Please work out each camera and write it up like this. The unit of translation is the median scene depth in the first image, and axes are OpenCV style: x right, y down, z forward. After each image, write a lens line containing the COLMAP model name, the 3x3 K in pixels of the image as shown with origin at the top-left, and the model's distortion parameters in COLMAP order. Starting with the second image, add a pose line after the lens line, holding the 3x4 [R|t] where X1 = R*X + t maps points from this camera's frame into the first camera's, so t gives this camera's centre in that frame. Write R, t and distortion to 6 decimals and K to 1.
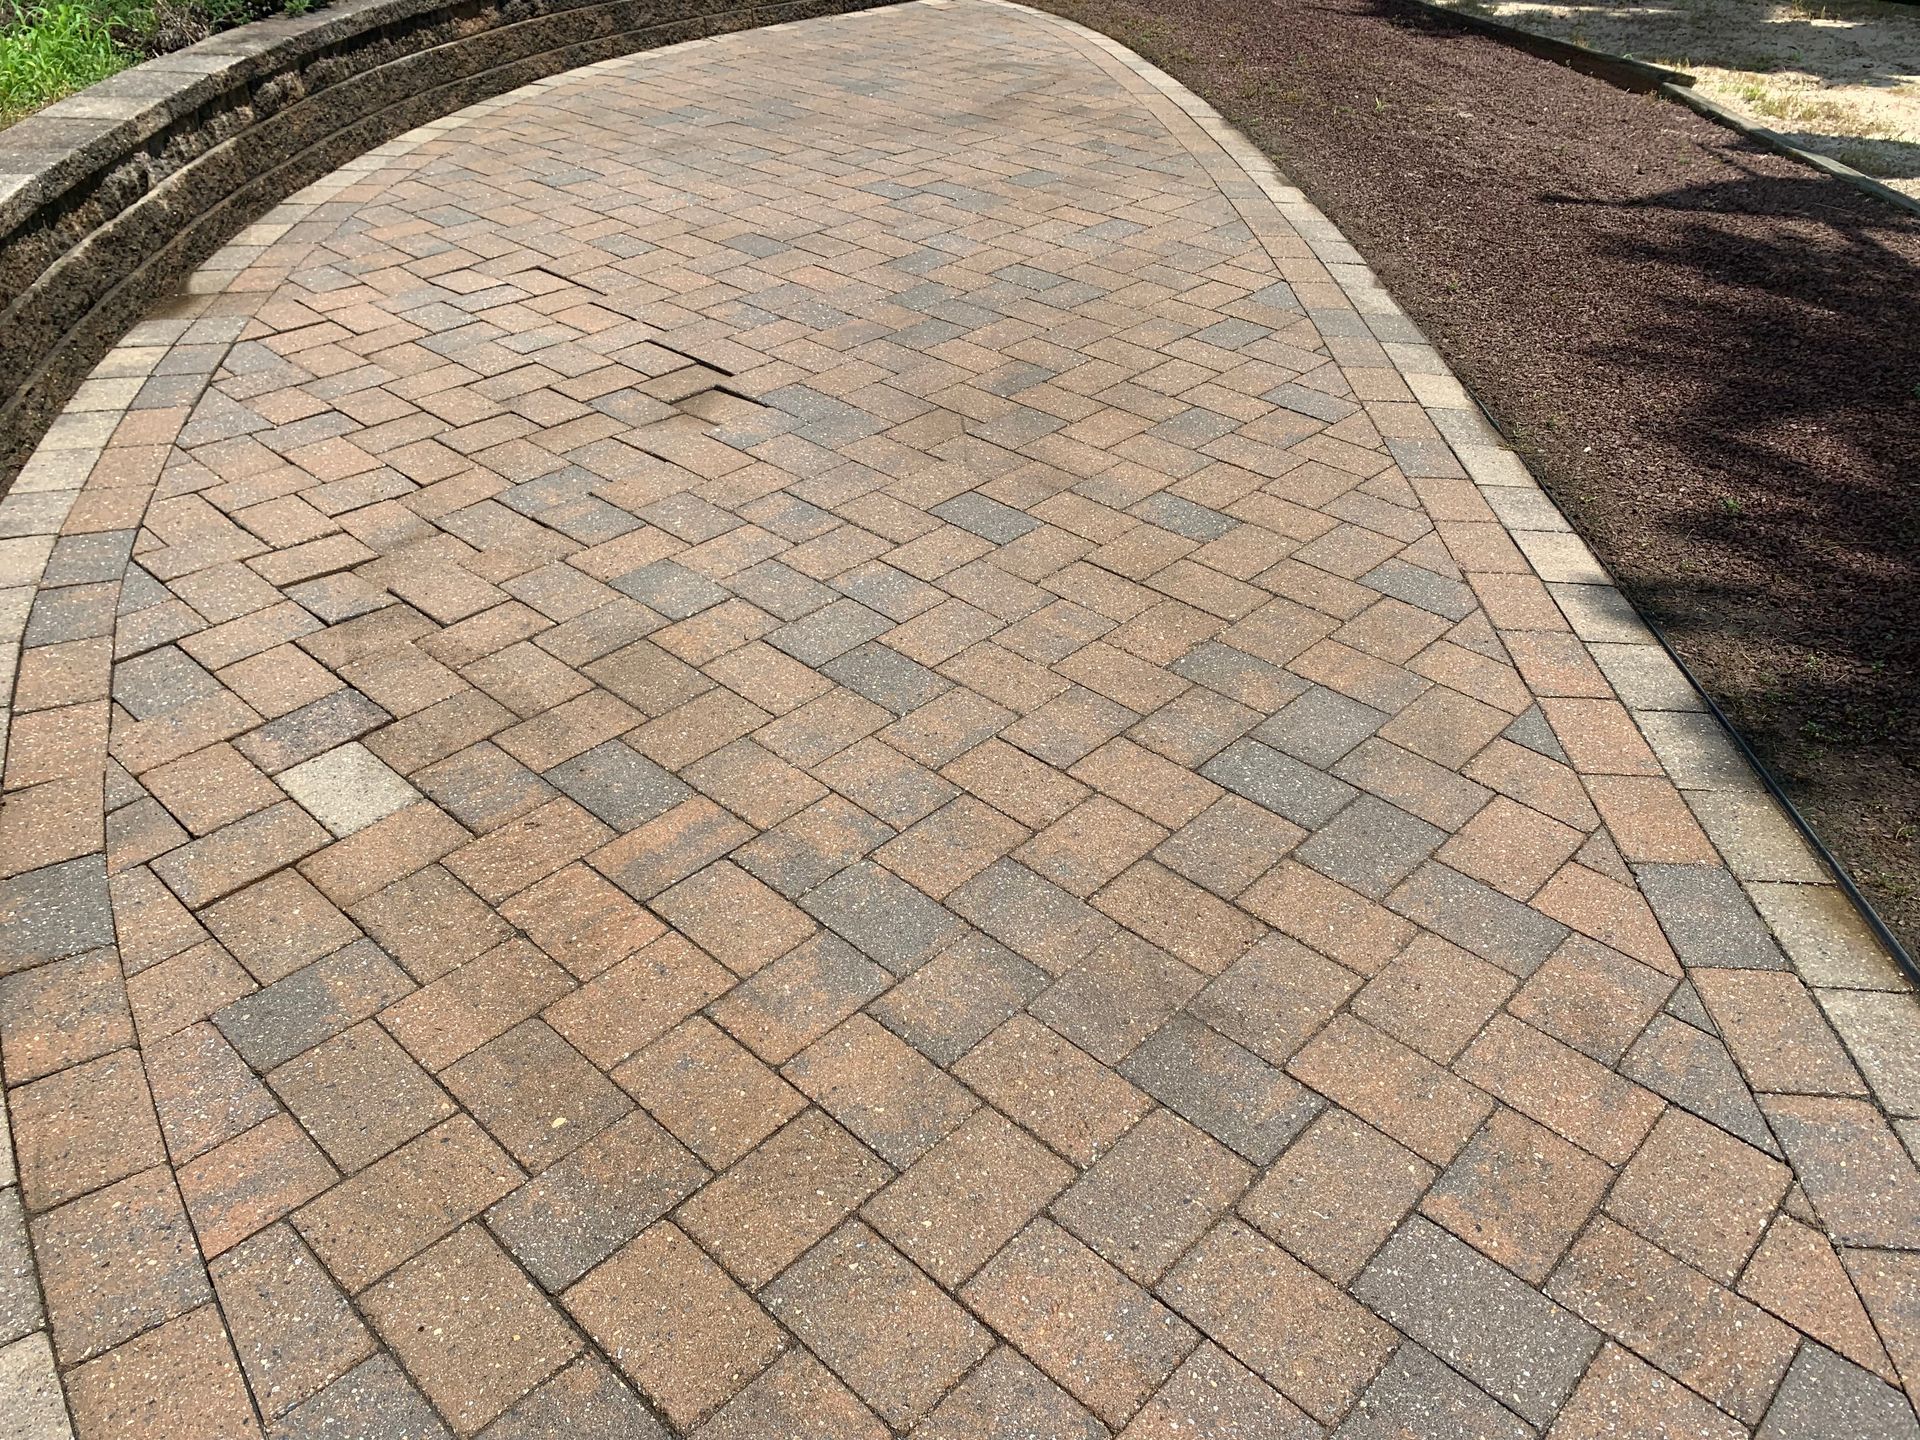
lens RADIAL K [[1435.4, 0, 958.6], [0, 1435.4, 730.2], [0, 0, 1]] dist [-0.004374, 0.015463]
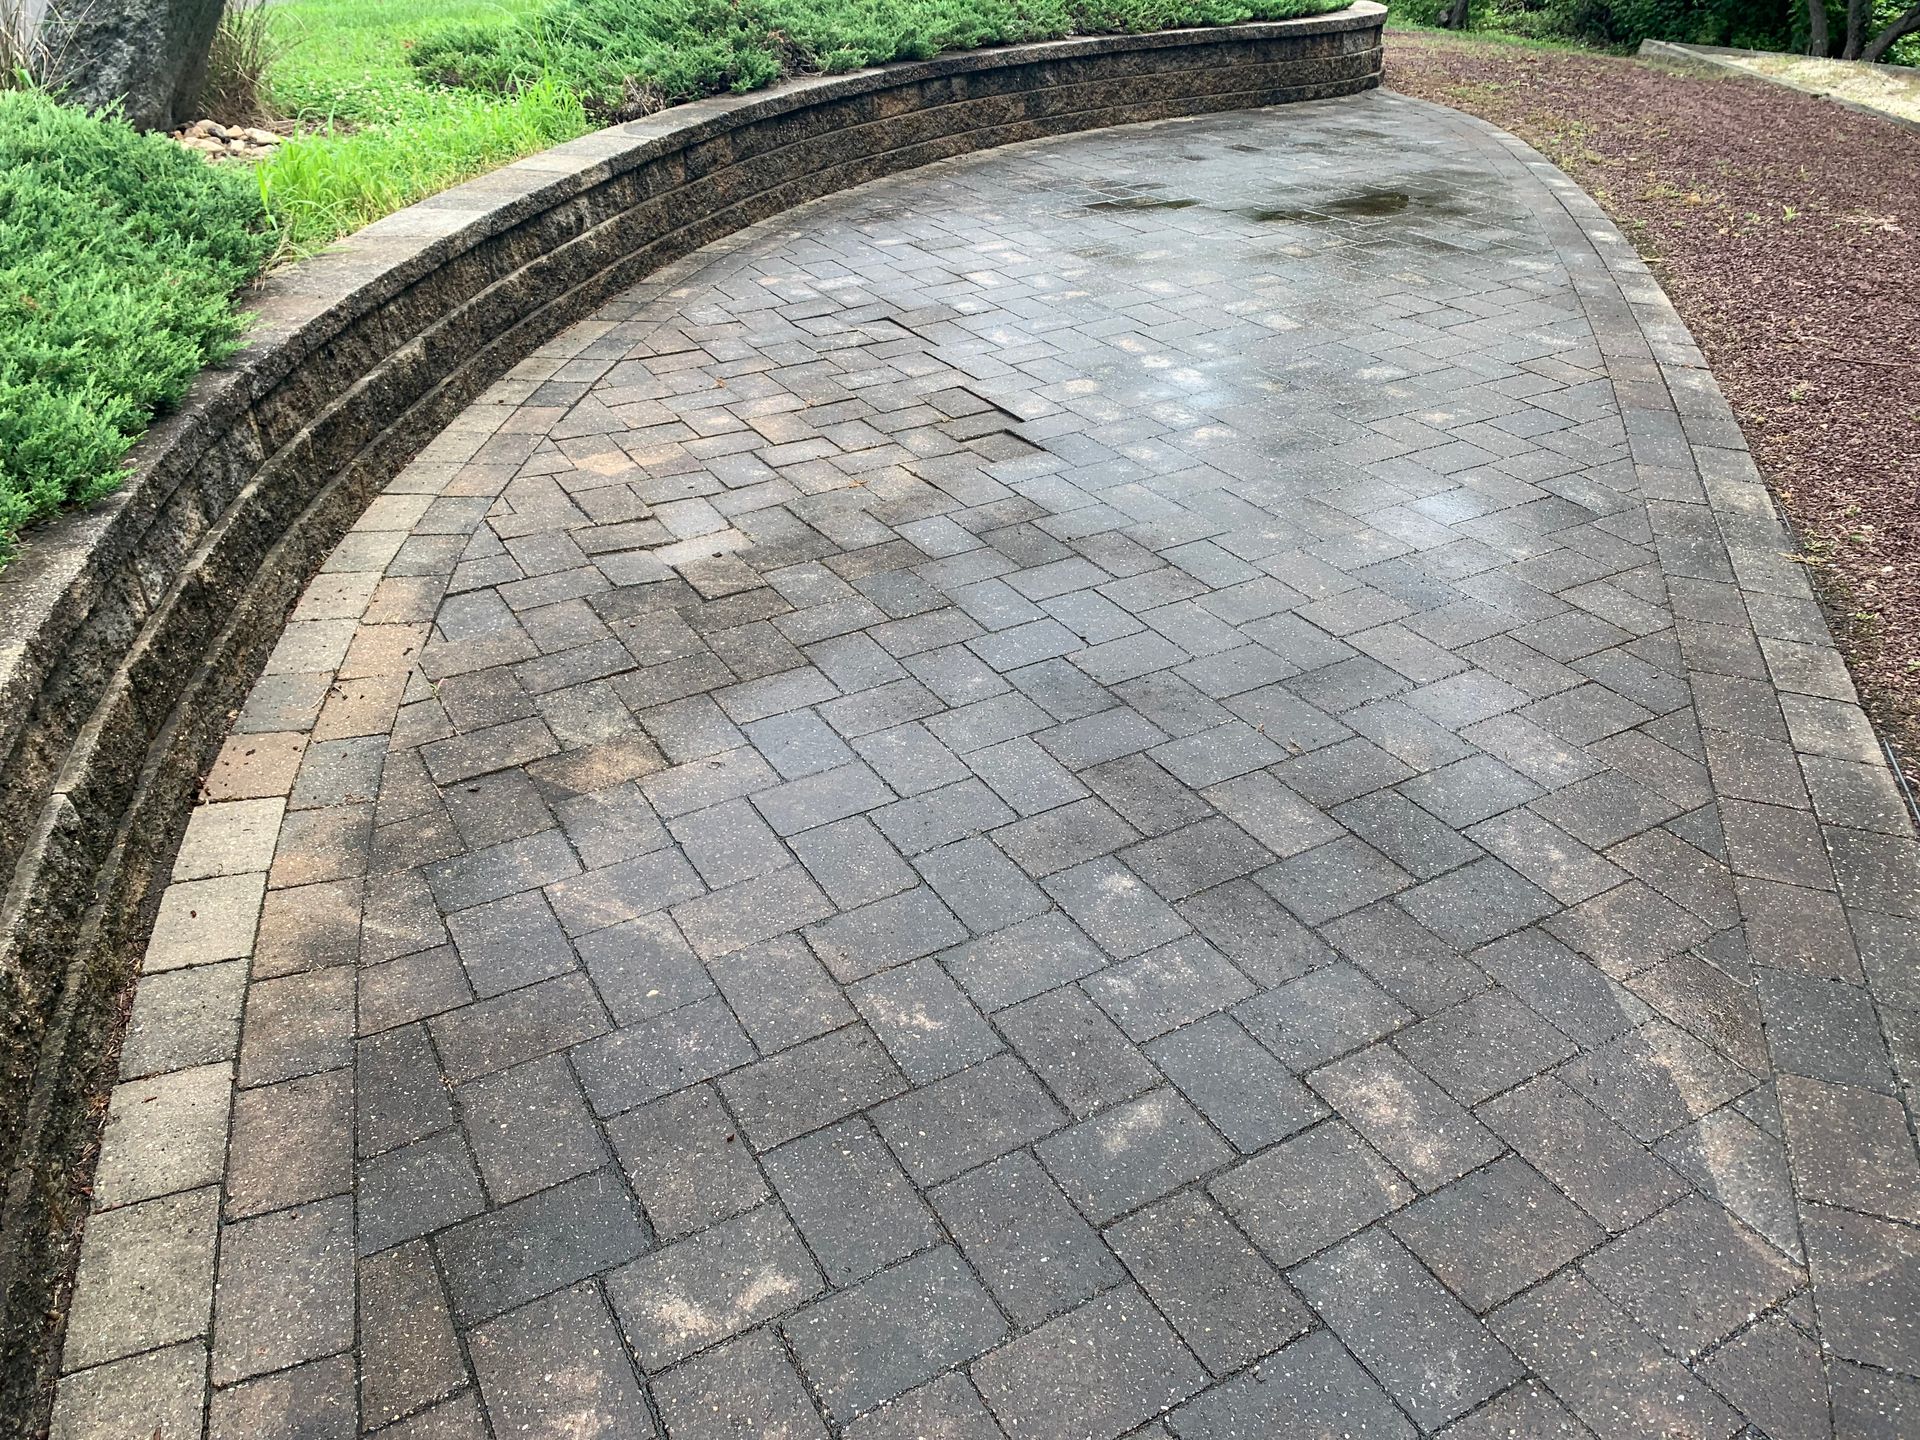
lens RADIAL K [[1431.0, 0, 967.5], [0, 1431.0, 709.0], [0, 0, 1]] dist [0.040433, -0.042062]
pose [[0.958419, 0.131807, -0.253101, 0.095719], [-0.148938, 0.987598, -0.049675, 0.025638], [0.243414, 0.085306, 0.966164, -0.038403]]
